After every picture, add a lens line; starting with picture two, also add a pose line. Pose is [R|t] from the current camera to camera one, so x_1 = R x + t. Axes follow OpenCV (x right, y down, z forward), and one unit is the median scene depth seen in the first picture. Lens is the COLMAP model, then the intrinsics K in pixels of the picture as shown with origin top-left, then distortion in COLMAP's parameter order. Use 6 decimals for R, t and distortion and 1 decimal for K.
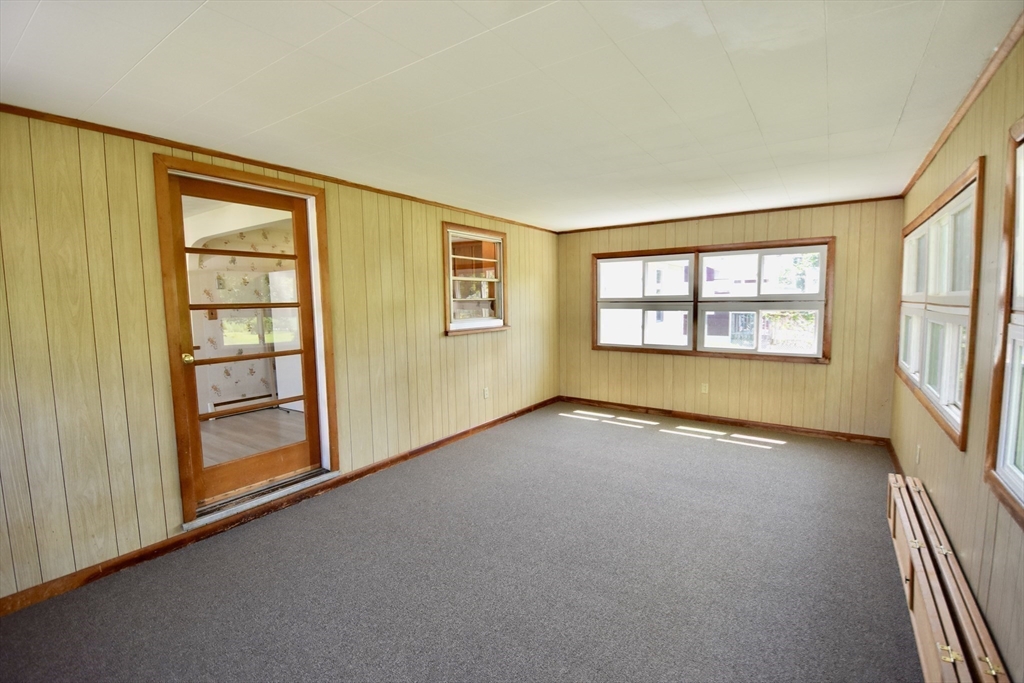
lens RADIAL K [[456.5, 0, 517.4], [0, 456.5, 341.1], [0, 0, 1]] dist [-0.001405, -0.000404]
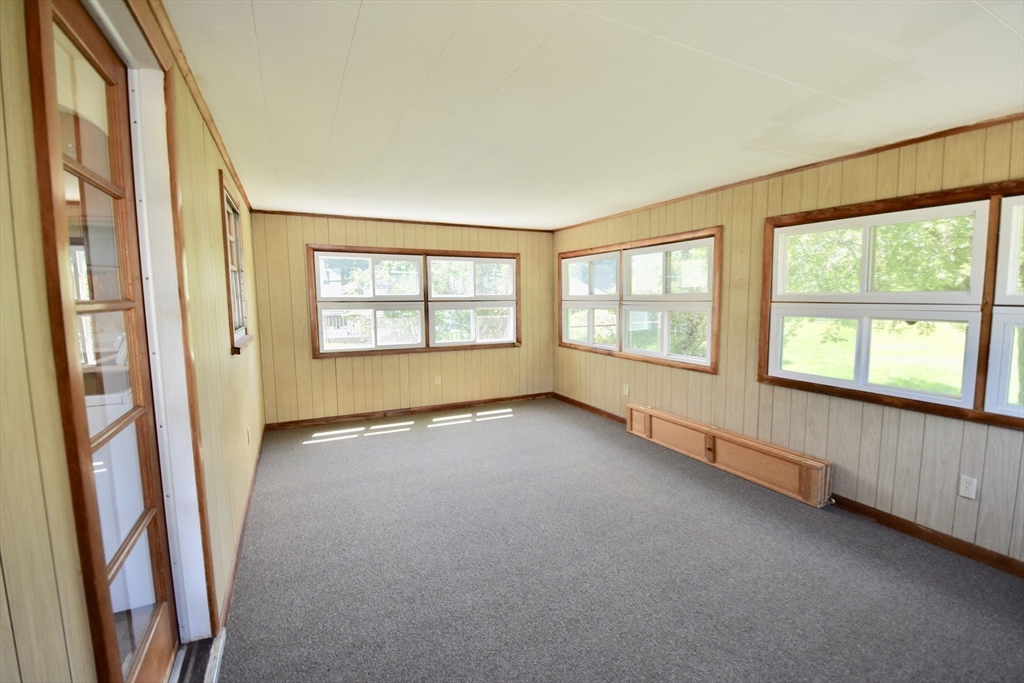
lens RADIAL K [[456.5, 0, 517.4], [0, 456.5, 341.1], [0, 0, 1]] dist [-0.001405, -0.000404]
pose [[0.470451, -0.080125, 0.878781, -0.459557], [0.081273, 0.995571, 0.047265, -0.026764], [-0.878676, 0.049186, 0.474879, 0.312892]]
